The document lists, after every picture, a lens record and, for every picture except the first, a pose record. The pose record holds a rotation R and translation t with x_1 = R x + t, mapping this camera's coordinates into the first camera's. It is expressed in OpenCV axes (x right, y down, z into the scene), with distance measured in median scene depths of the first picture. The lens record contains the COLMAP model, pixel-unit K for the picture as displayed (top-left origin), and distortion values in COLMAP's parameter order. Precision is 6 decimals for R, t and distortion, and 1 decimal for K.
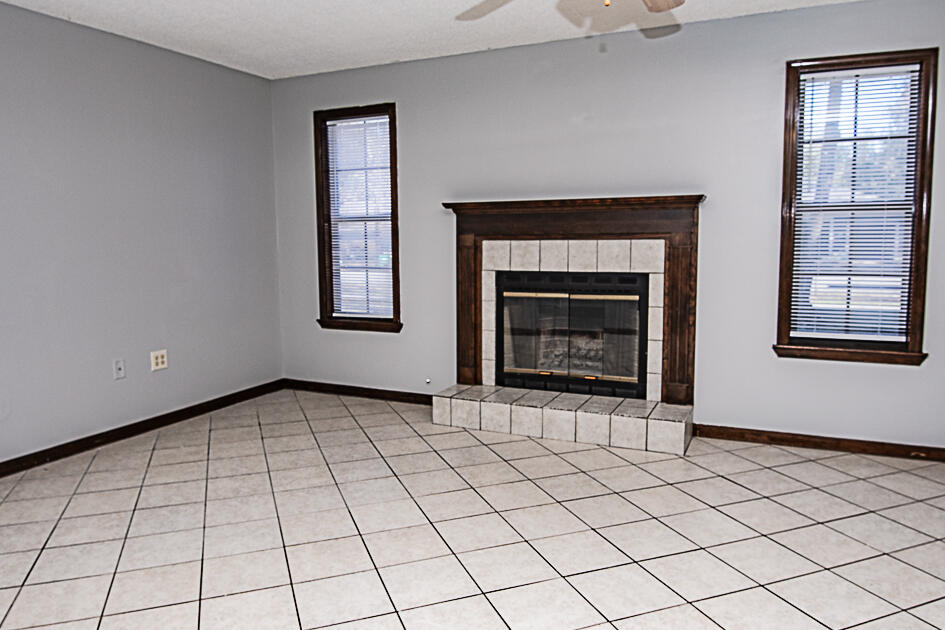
lens RADIAL K [[664.2, 0, 472.2], [0, 664.2, 312.5], [0, 0, 1]] dist [-0.007640, -0.025805]
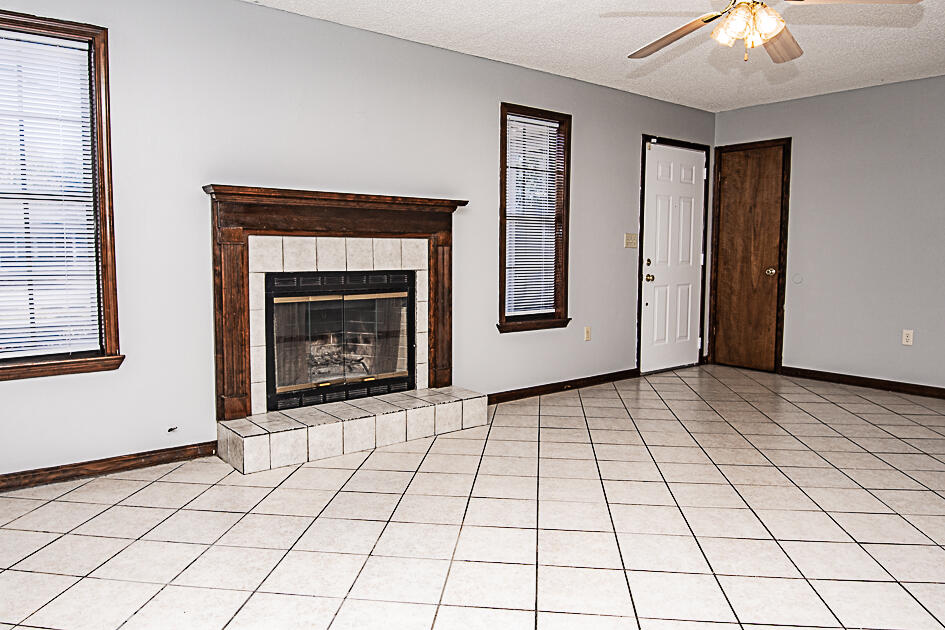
lens RADIAL K [[664.2, 0, 474.1], [0, 664.2, 315.5], [0, 0, 1]] dist [-0.007640, -0.025805]
pose [[0.437540, -0.078786, 0.895741, -0.637417], [0.087204, 0.995177, 0.044936, -0.026034], [-0.894960, 0.058451, 0.442300, 0.437018]]
